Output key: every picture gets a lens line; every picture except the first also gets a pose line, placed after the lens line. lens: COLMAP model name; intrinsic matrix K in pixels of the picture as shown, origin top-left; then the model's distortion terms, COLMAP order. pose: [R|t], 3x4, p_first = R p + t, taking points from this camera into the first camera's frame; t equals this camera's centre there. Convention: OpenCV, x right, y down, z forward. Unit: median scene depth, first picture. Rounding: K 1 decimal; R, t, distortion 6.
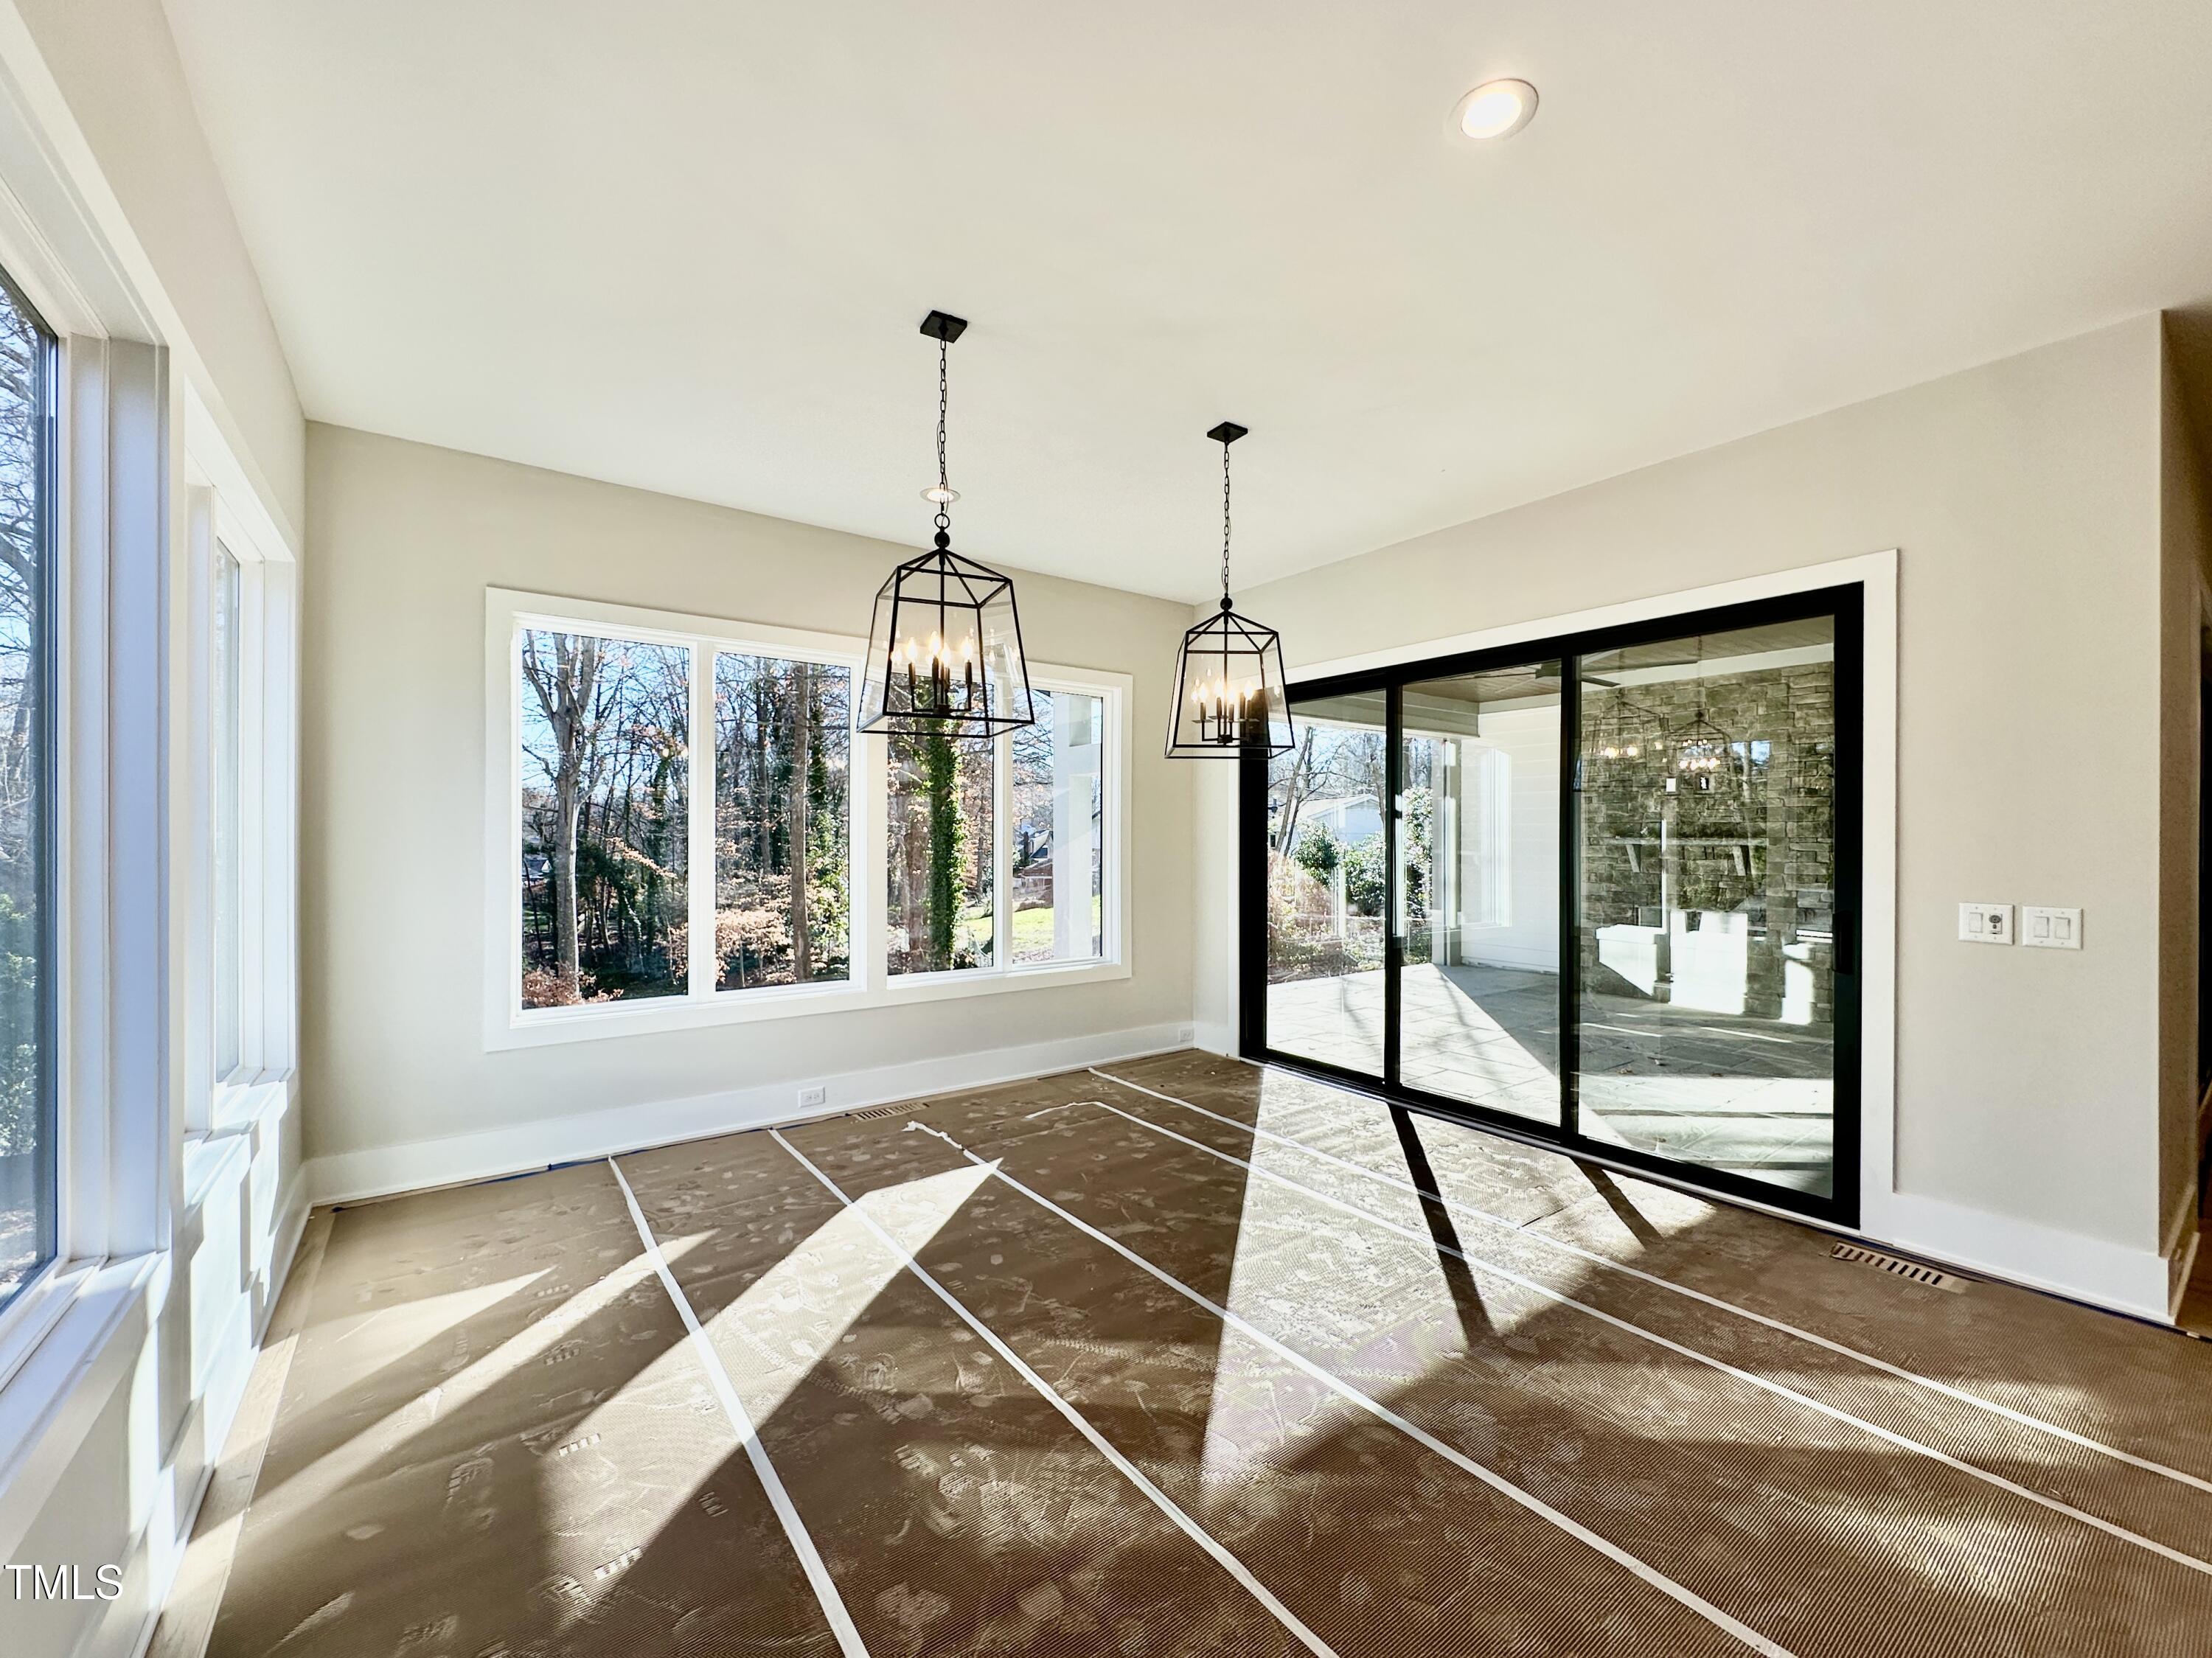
lens RADIAL K [[881.3, 0, 1106.0], [0, 881.3, 829.0], [0, 0, 1]] dist [0.000095, 0.000285]
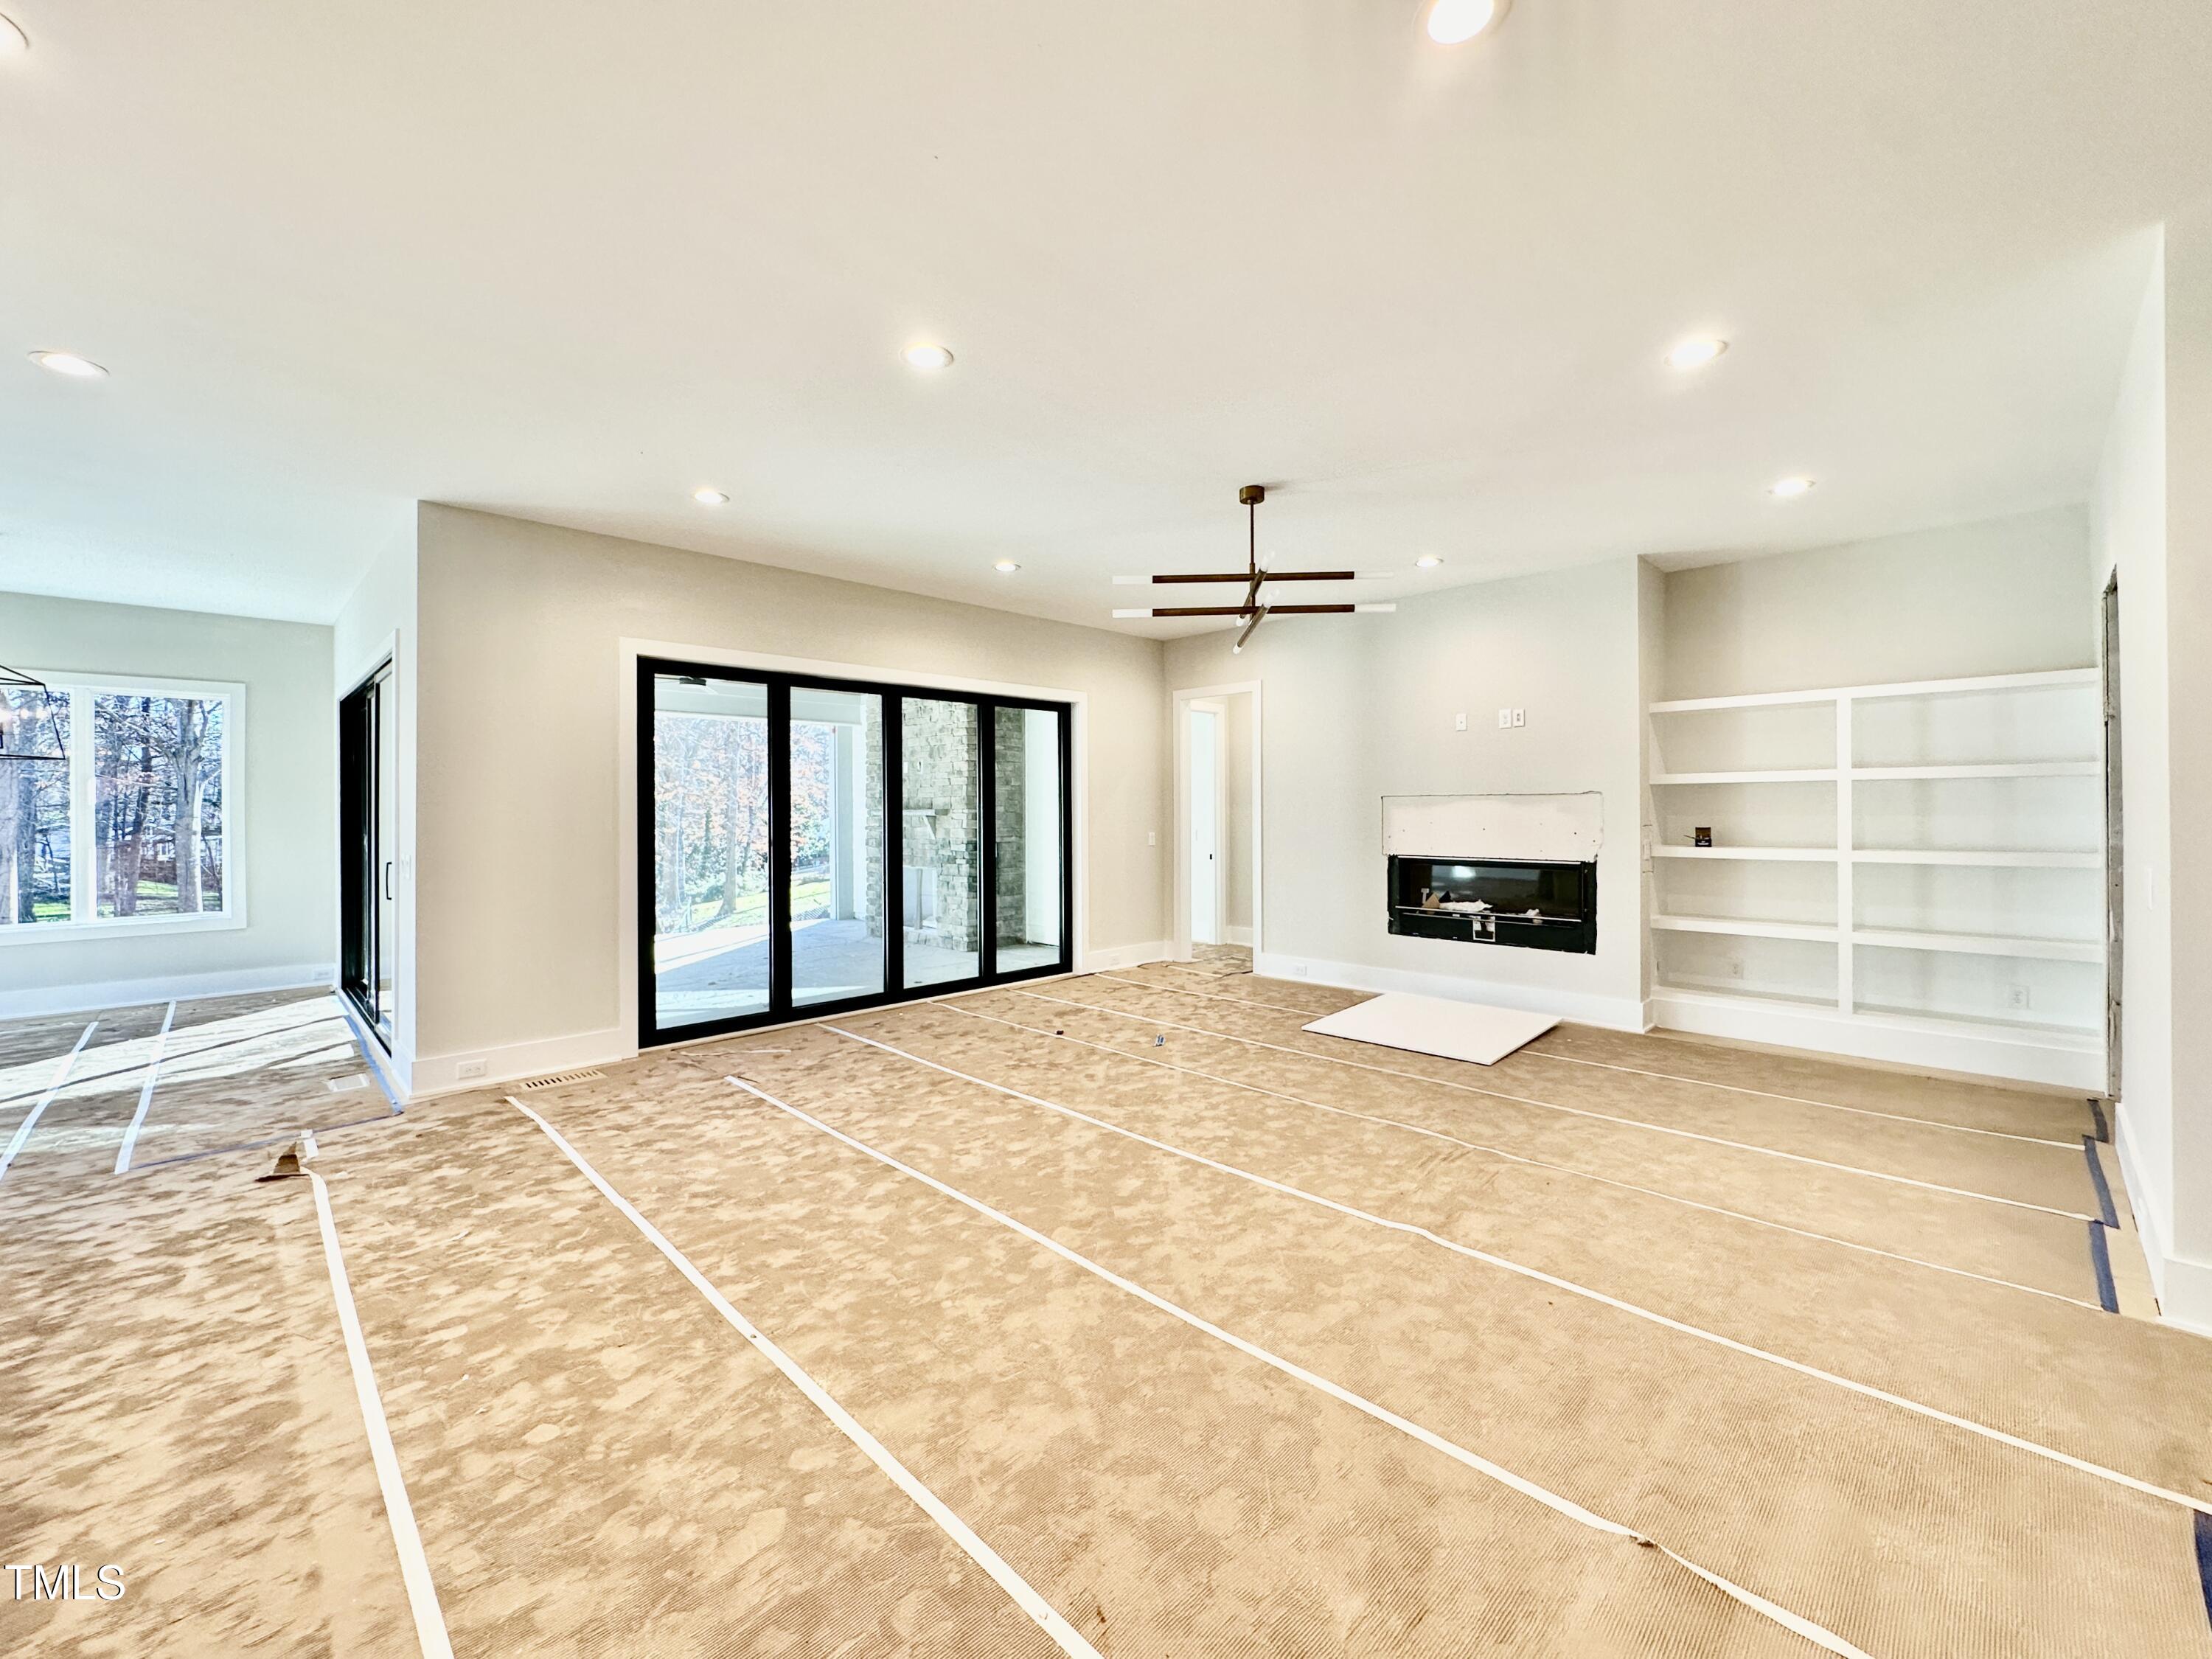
lens RADIAL K [[897.1, 0, 1106.2], [0, 897.1, 810.5], [0, 0, 1]] dist [-0.004011, -0.000237]
pose [[0.990072, -0.010527, 0.140168, 0.764276], [0.009049, 0.999897, 0.011175, -0.000883], [-0.140271, -0.009796, 0.990065, -0.300157]]
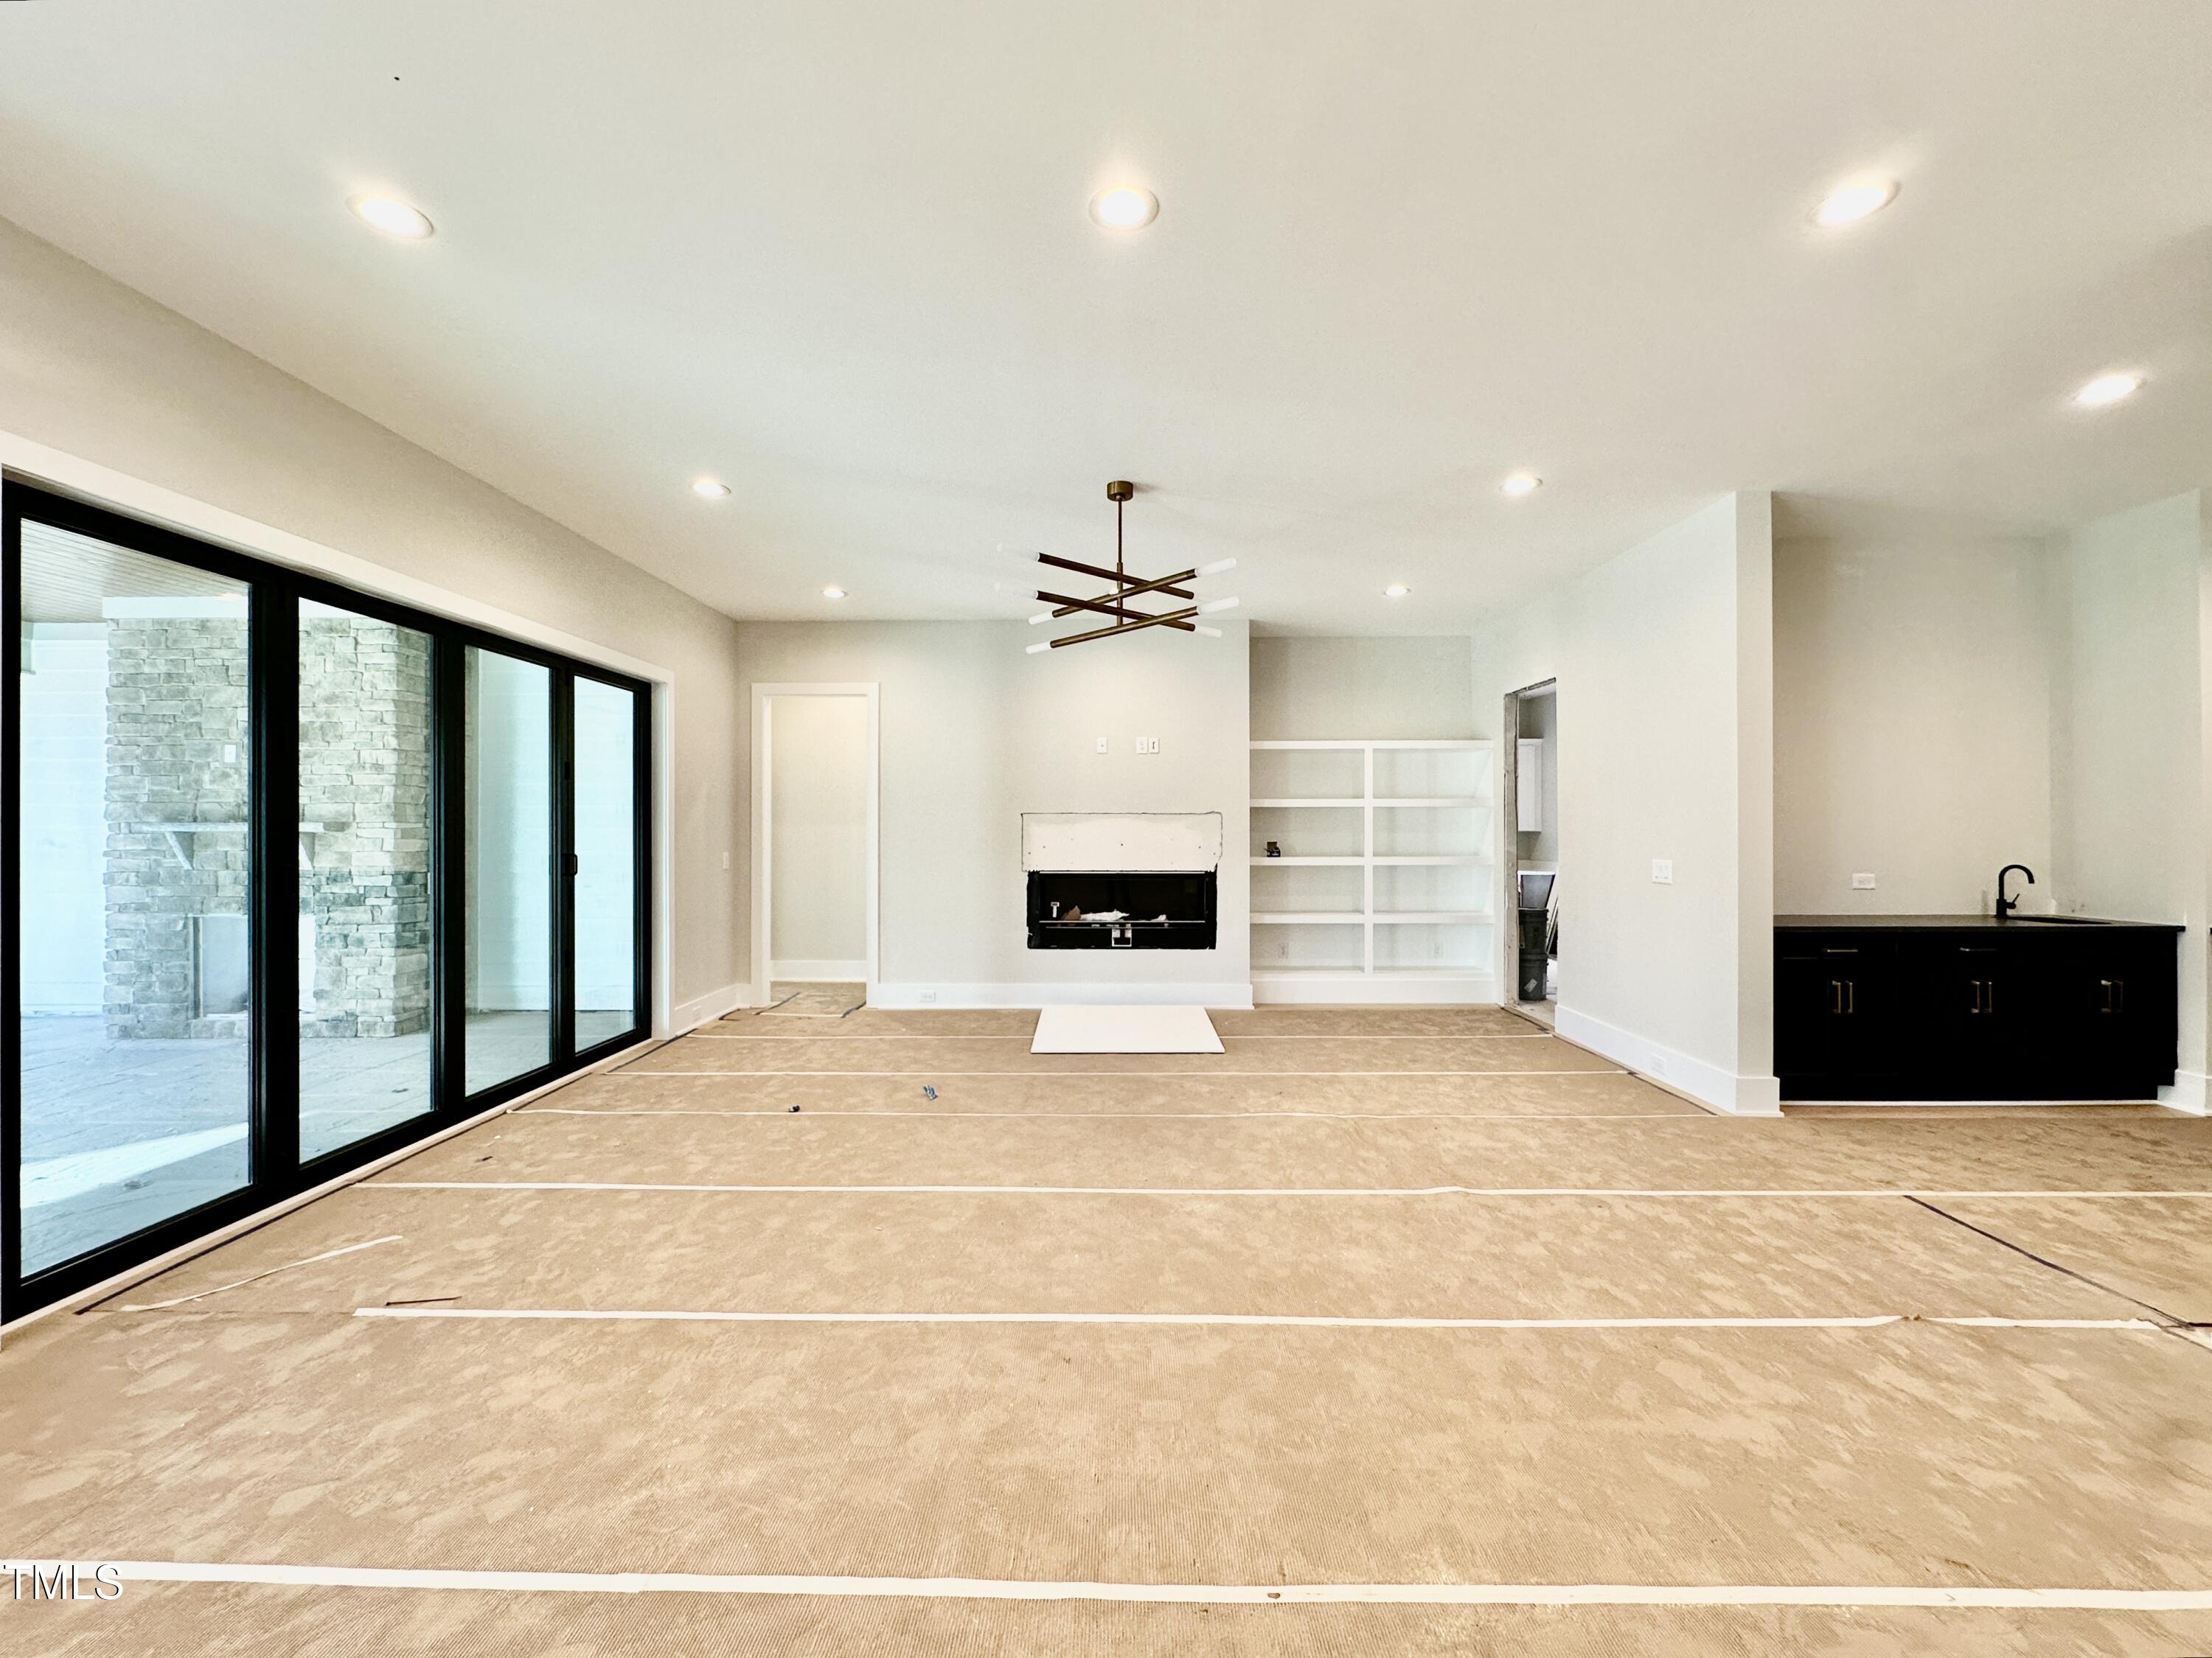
lens RADIAL K [[899.0, 0, 1102.2], [0, 899.0, 830.5], [0, 0, 1]] dist [-0.003062, -0.000183]
pose [[0.607664, -0.004227, 0.794183, 0.497774], [-0.004407, 0.999952, 0.008694, 0.006534], [-0.794182, -0.008783, 0.607616, -0.070586]]
